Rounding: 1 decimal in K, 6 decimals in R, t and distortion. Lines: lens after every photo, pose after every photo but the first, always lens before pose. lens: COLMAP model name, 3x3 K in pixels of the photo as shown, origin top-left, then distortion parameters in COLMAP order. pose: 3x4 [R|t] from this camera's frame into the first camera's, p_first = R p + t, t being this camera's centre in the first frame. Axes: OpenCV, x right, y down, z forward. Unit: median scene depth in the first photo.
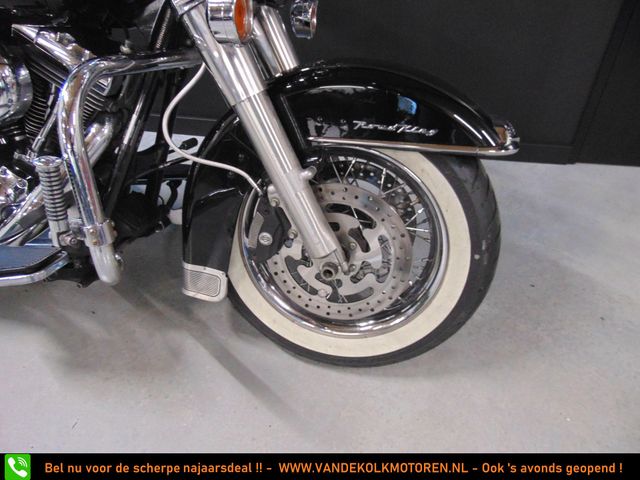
lens RADIAL K [[480.9, 0, 320.0], [0, 480.9, 240.0], [0, 0, 1]] dist [-0.045505, 0.098079]
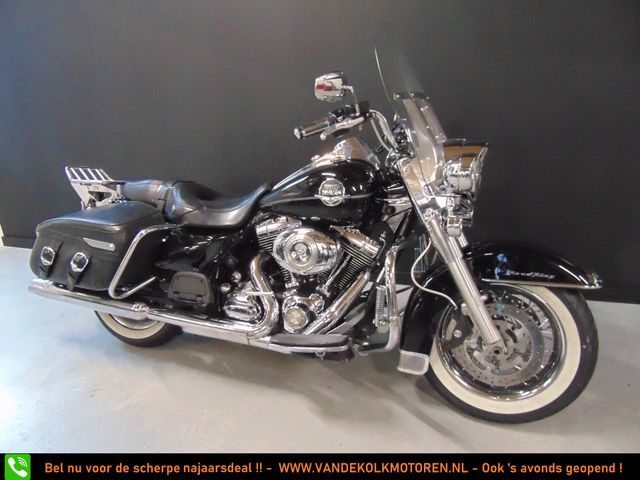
lens RADIAL K [[480.9, 0, 320.0], [0, 480.9, 240.0], [0, 0, 1]] dist [-0.045505, 0.098079]
pose [[0.987735, -0.003694, -0.156097, -0.336626], [-0.043318, 0.953995, -0.296677, 0.214218], [0.150012, 0.299800, 0.942134, -0.870469]]
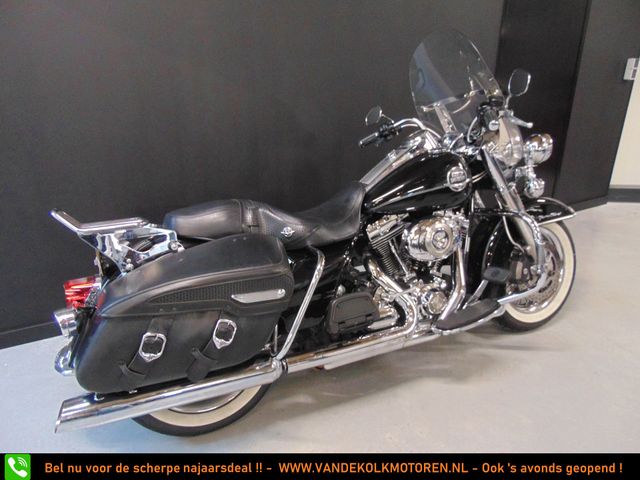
lens RADIAL K [[480.9, 0, 320.0], [0, 480.9, 240.0], [0, 0, 1]] dist [-0.045505, 0.098079]
pose [[0.777283, -0.237409, 0.582639, -2.224106], [0.393061, 0.906344, -0.155062, -0.173726], [-0.491258, 0.349539, 0.797802, -0.447494]]
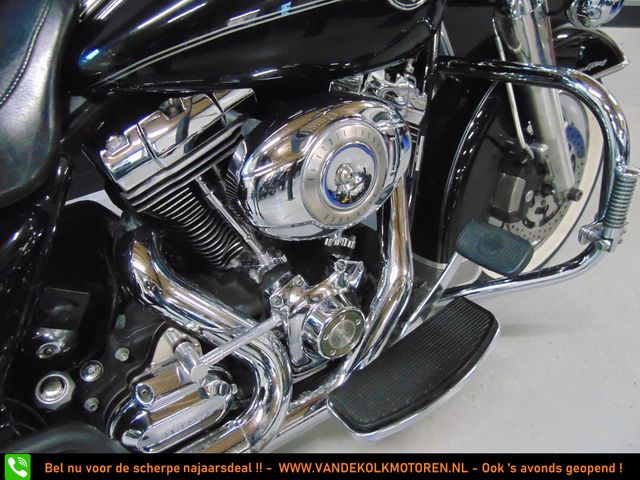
lens RADIAL K [[480.9, 0, 320.0], [0, 480.9, 240.0], [0, 0, 1]] dist [-0.045505, 0.098079]
pose [[0.664661, -0.471076, 0.579925, -1.130003], [0.425843, 0.876625, 0.224022, -0.369928], [-0.613909, 0.098059, 0.783263, 0.416259]]
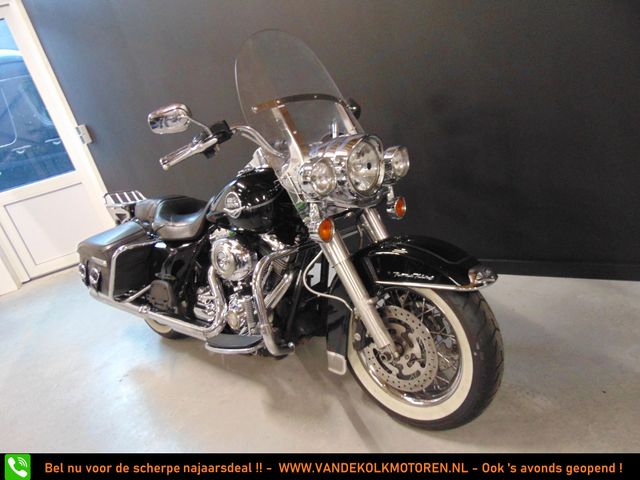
lens RADIAL K [[480.9, 0, 320.0], [0, 480.9, 240.0], [0, 0, 1]] dist [-0.045505, 0.098079]
pose [[0.855240, -0.062889, -0.514402, 0.689040], [-0.057607, 0.974921, -0.214968, 0.036554], [0.515021, 0.213483, 0.830168, -0.609748]]
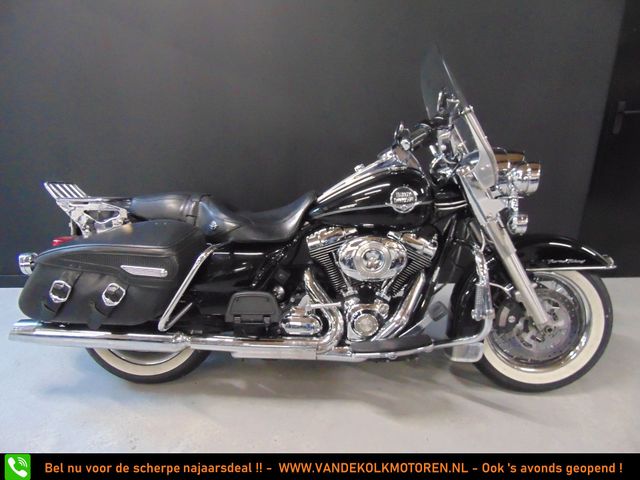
lens RADIAL K [[480.9, 0, 320.0], [0, 480.9, 240.0], [0, 0, 1]] dist [-0.045505, 0.098079]
pose [[0.979585, -0.078188, 0.185202, -1.244333], [0.130945, 0.947190, -0.292720, 0.164338], [-0.152534, 0.310995, 0.938091, -0.882447]]
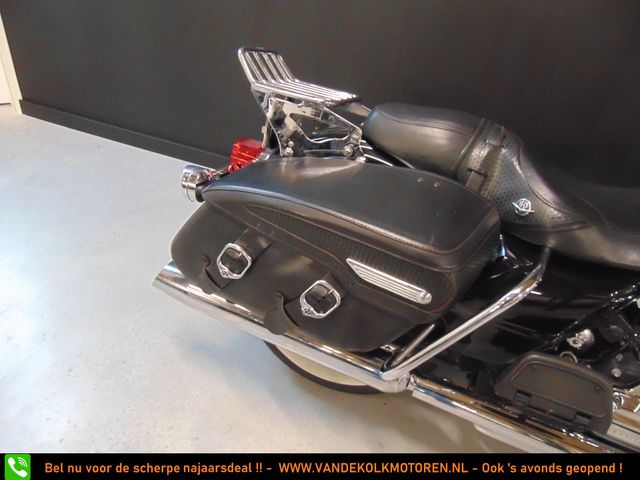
lens RADIAL K [[480.9, 0, 320.0], [0, 480.9, 240.0], [0, 0, 1]] dist [-0.045505, 0.098079]
pose [[0.982284, 0.172628, -0.072924, -1.625752], [-0.174868, 0.984262, -0.025481, -0.350309], [0.067377, 0.037782, 0.997012, -0.023289]]
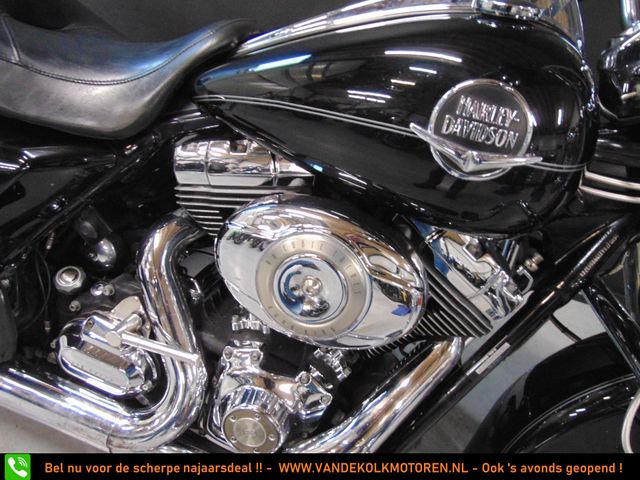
lens RADIAL K [[480.9, 0, 320.0], [0, 480.9, 240.0], [0, 0, 1]] dist [-0.045505, 0.098079]
pose [[0.975529, 0.205067, 0.079315, -0.746709], [-0.202464, 0.978486, -0.039660, -0.322619], [-0.085742, 0.022631, 0.996060, 0.289357]]
